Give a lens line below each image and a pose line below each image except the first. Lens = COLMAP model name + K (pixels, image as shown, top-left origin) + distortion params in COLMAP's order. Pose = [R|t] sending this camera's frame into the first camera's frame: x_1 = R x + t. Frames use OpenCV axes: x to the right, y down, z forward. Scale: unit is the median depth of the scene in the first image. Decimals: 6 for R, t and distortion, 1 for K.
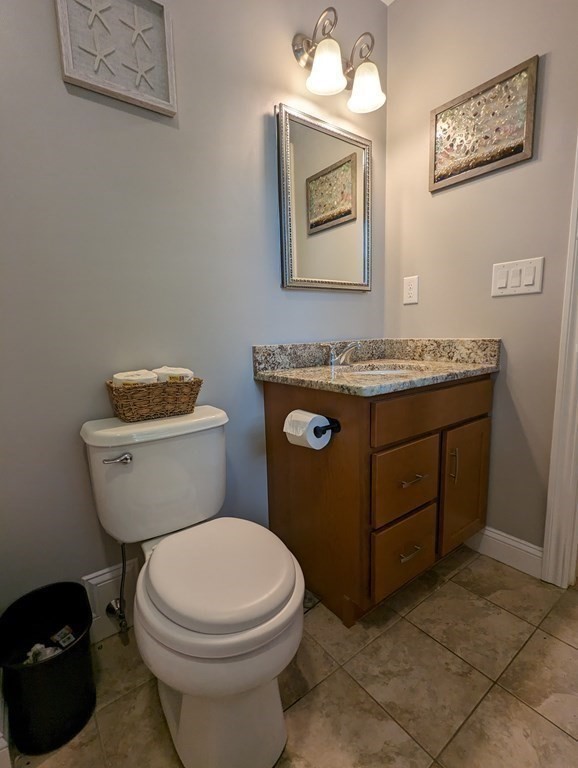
lens RADIAL K [[366.9, 0, 288.1], [0, 366.9, 383.9], [0, 0, 1]] dist [0.002977, 0.001388]
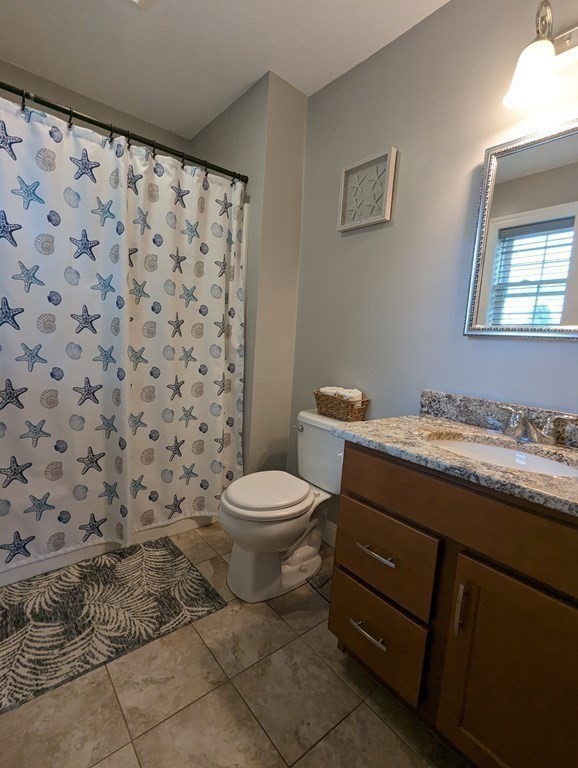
lens RADIAL K [[366.9, 0, 288.1], [0, 366.9, 384.7], [0, 0, 1]] dist [0.002977, 0.001388]
pose [[0.036475, 0.148972, -0.988168, 1.136869], [-0.211144, 0.967652, 0.138086, -0.214919], [0.976774, 0.203610, 0.066749, 0.627081]]
